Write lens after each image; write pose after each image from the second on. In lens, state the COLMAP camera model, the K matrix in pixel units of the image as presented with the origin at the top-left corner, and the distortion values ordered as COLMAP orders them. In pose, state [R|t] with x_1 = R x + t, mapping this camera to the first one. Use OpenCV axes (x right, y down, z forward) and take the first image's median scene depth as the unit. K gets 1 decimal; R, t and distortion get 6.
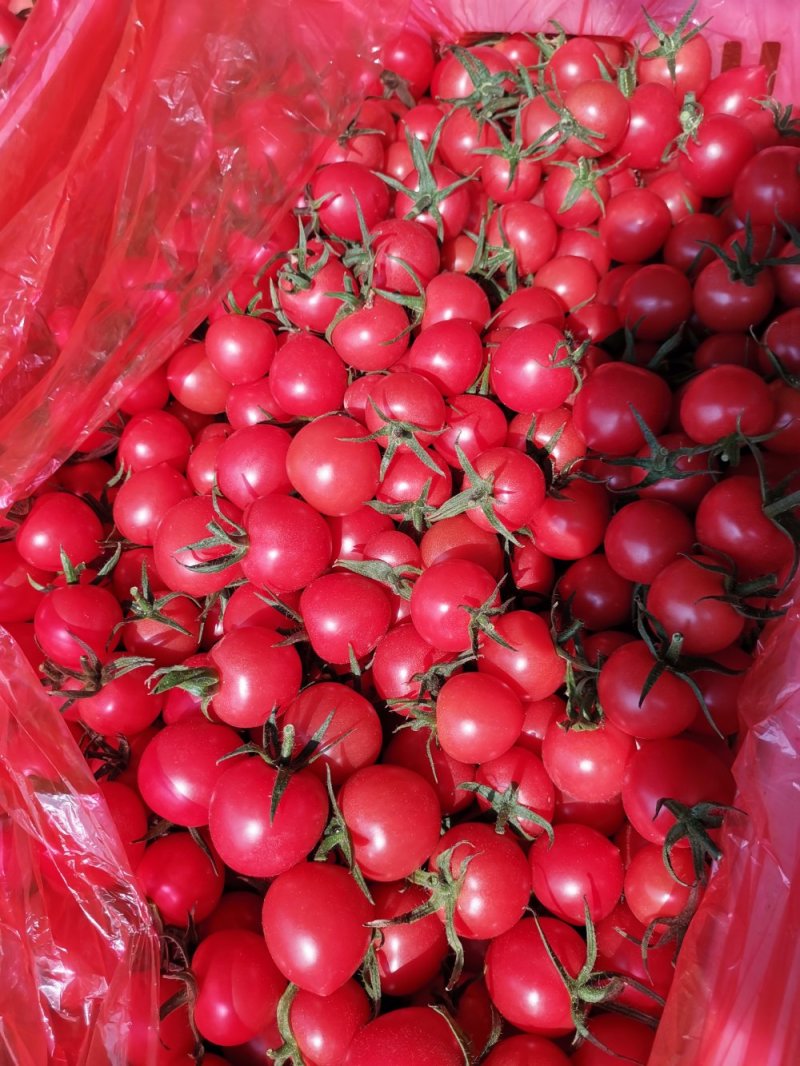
lens RADIAL K [[800.2, 0, 400.0], [0, 800.2, 533.0], [0, 0, 1]] dist [0.078541, -0.106245]
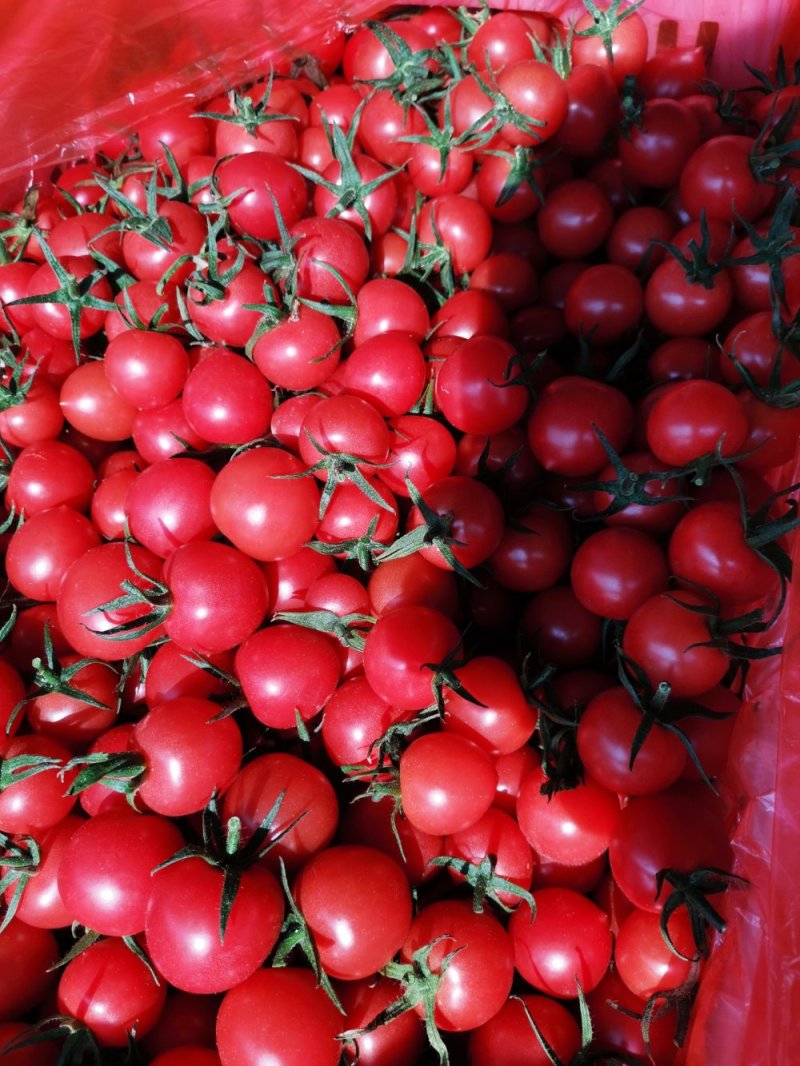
lens RADIAL K [[813.7, 0, 400.0], [0, 813.7, 533.0], [0, 0, 1]] dist [0.081971, -0.134271]
pose [[0.993085, -0.053857, 0.104315, -0.031476], [0.051390, 0.998335, 0.026193, -0.068256], [-0.105552, -0.020651, 0.994199, 0.096408]]
